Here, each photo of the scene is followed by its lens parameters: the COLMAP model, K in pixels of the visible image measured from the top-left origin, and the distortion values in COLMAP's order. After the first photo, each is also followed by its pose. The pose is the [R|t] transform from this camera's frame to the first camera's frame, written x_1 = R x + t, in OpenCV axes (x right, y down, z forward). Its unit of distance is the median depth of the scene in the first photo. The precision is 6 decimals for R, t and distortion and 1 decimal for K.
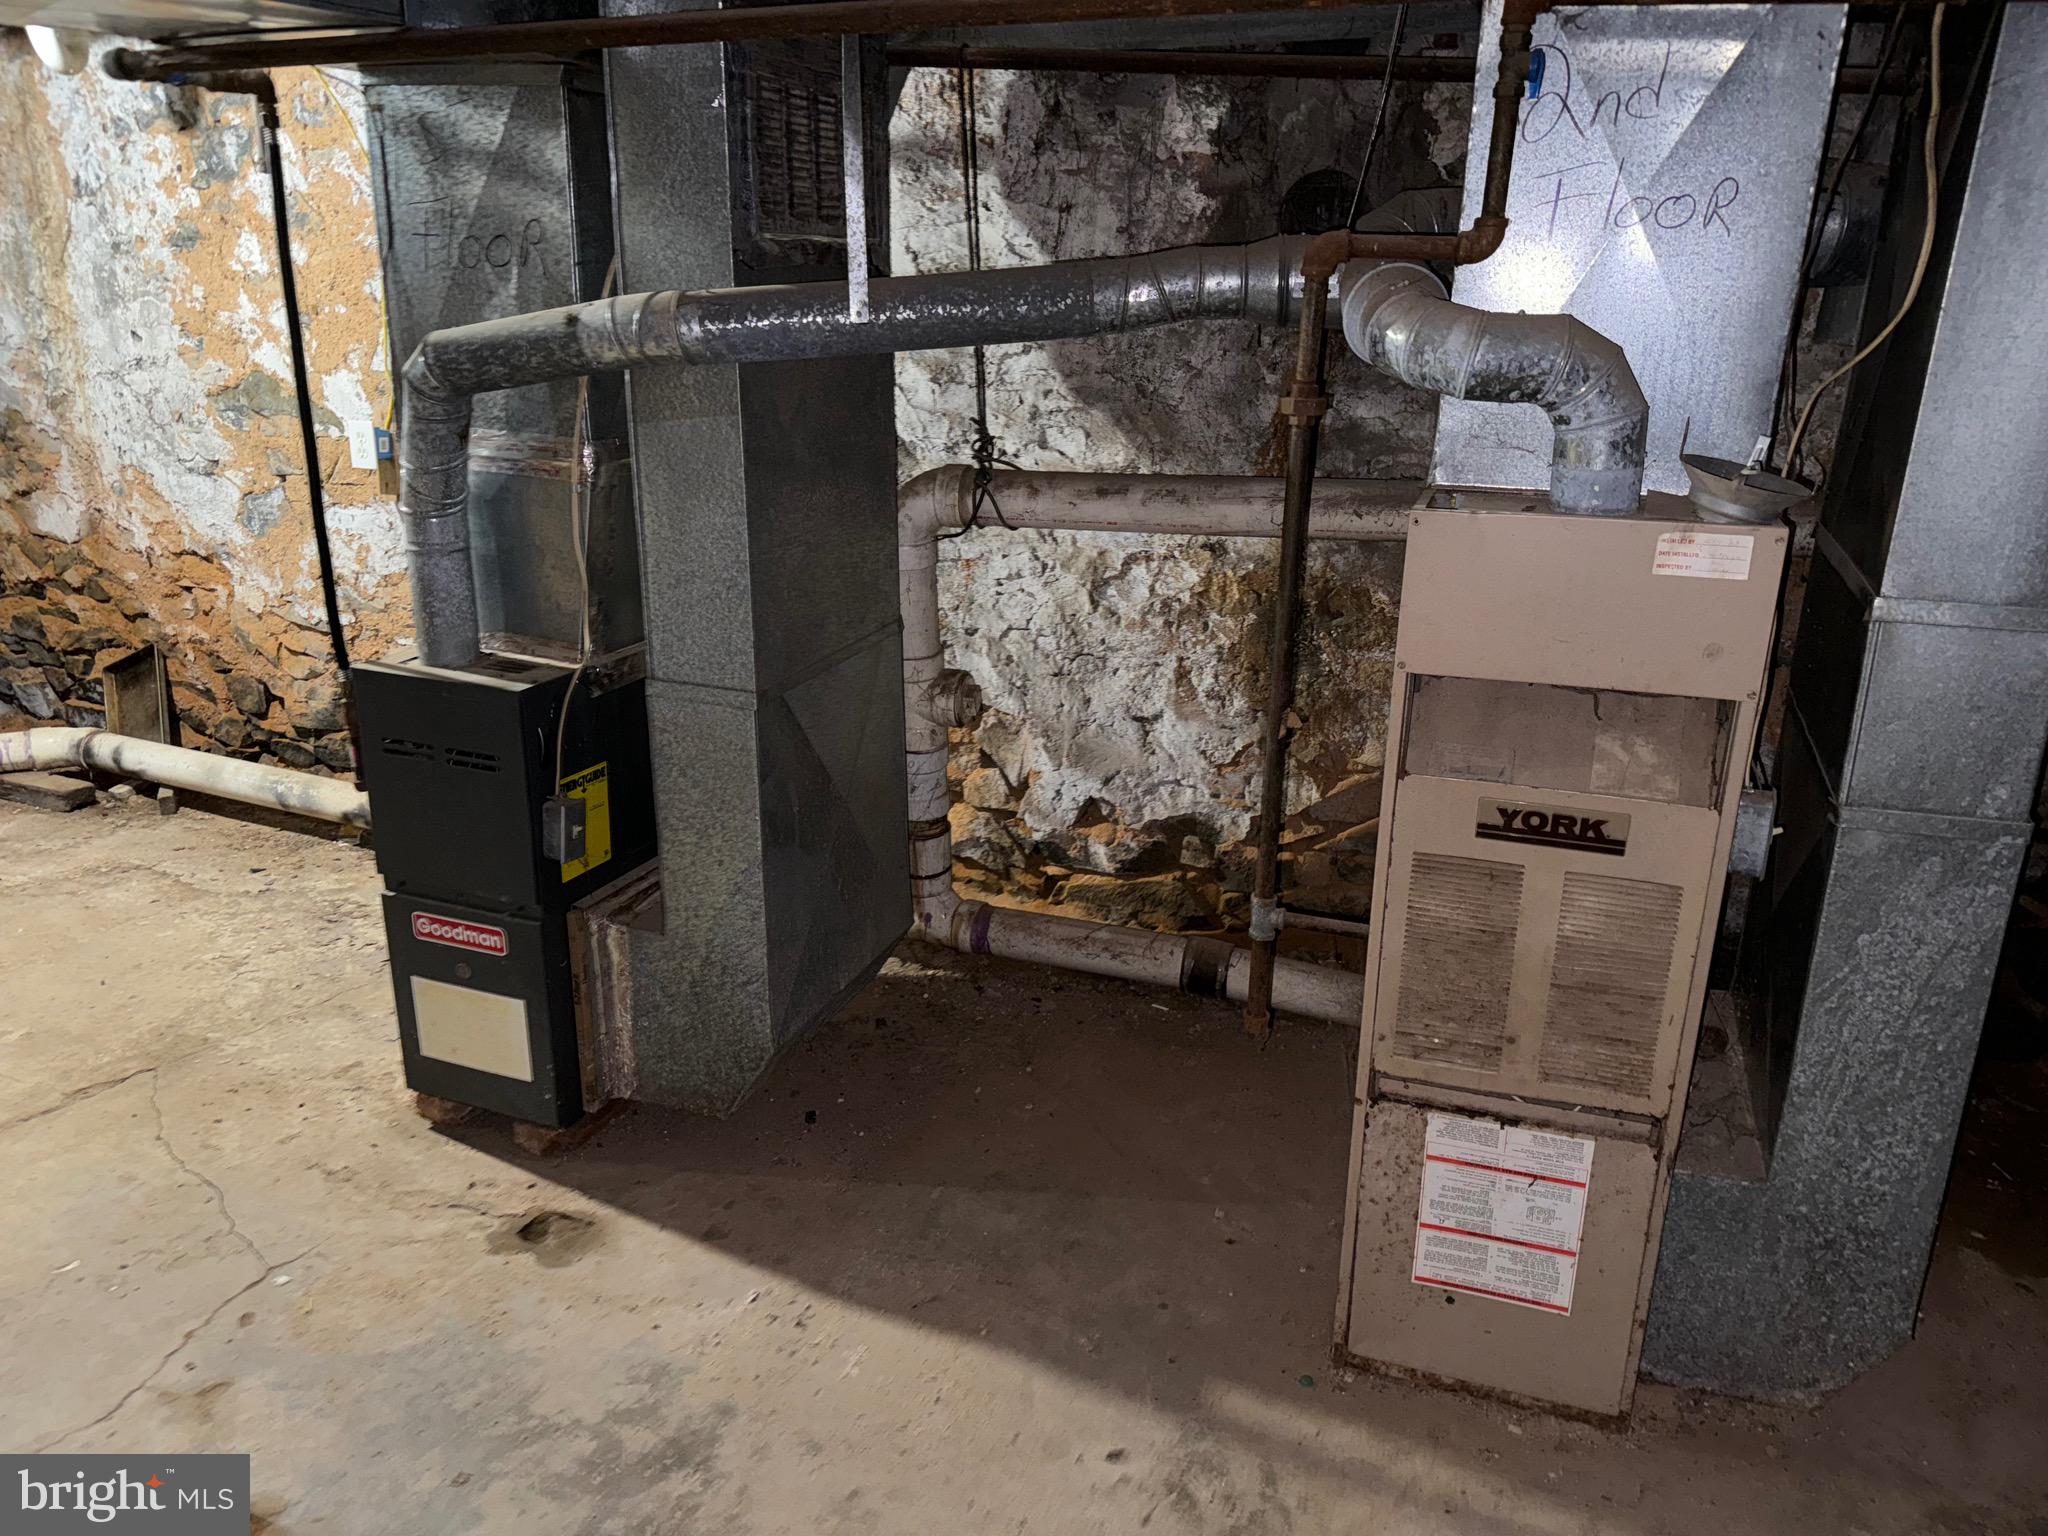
lens RADIAL K [[1465.6, 0, 1013.0], [0, 1465.6, 803.6], [0, 0, 1]] dist [0.050559, -0.067930]
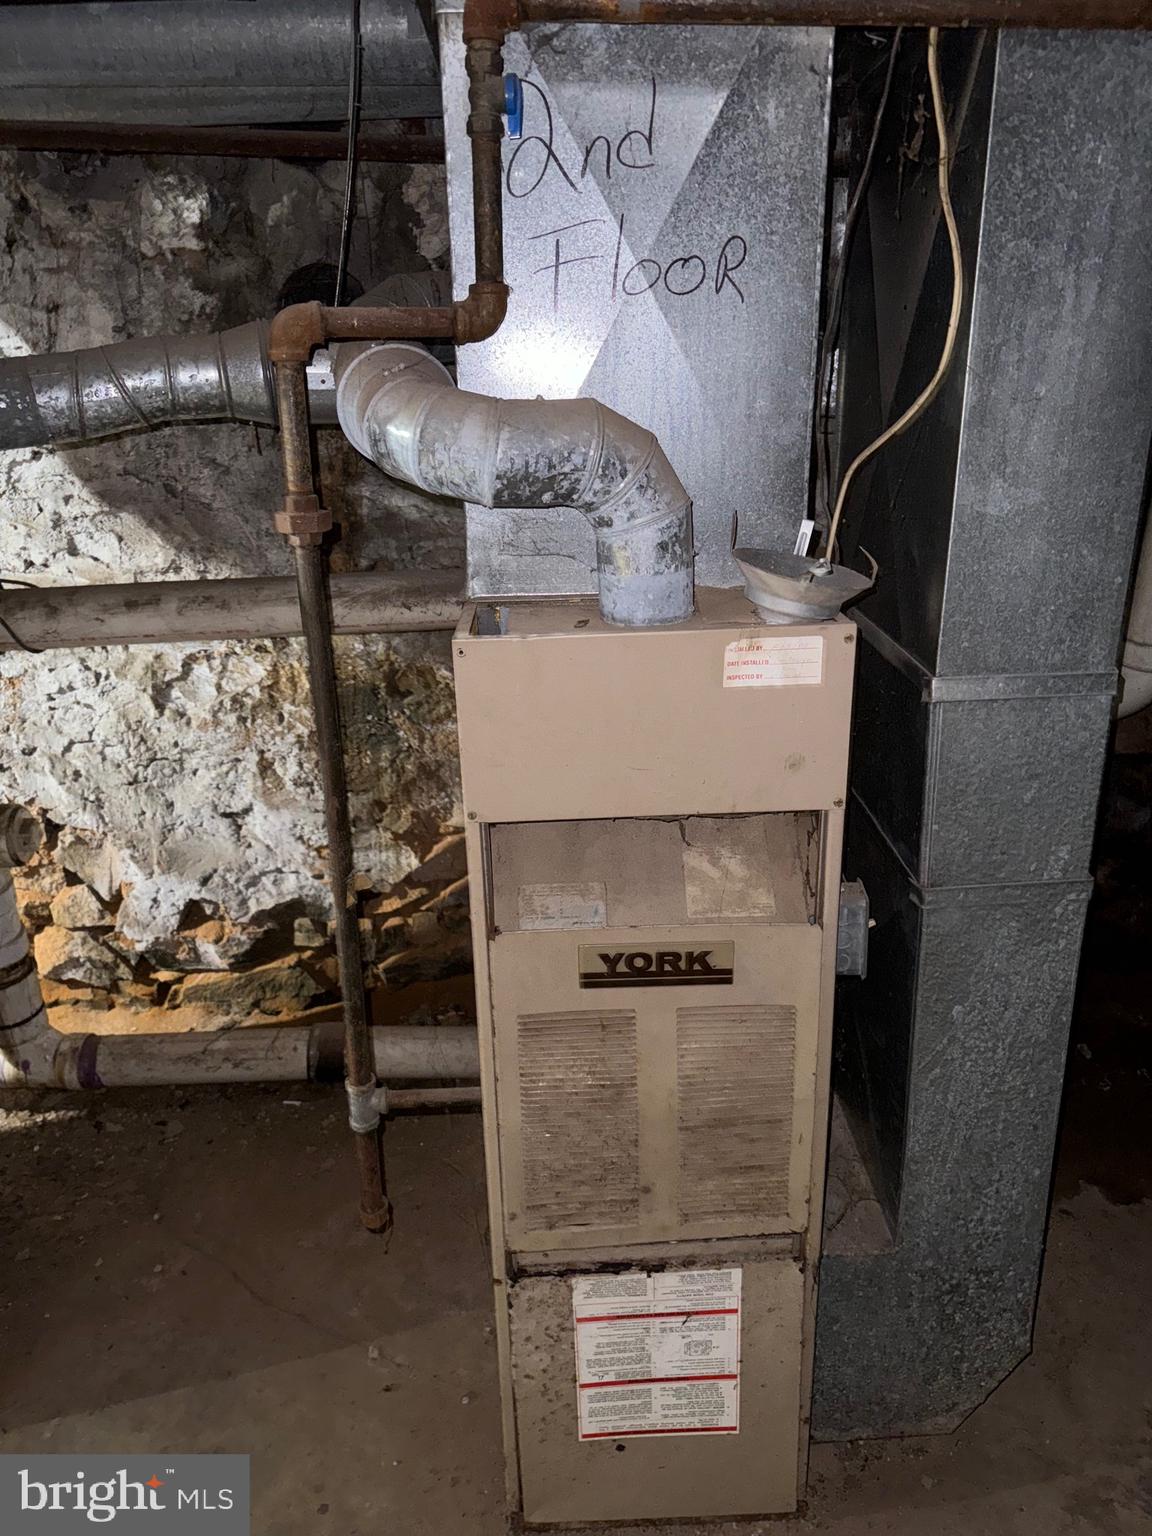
lens RADIAL K [[1099.2, 0, 563.7], [0, 1099.2, 766.0], [0, 0, 1]] dist [0.050559, -0.067930]
pose [[0.936085, -0.148771, 0.318765, 0.104170], [0.151060, 0.988367, 0.017677, -0.111765], [-0.317687, 0.031605, 0.947669, 0.337634]]
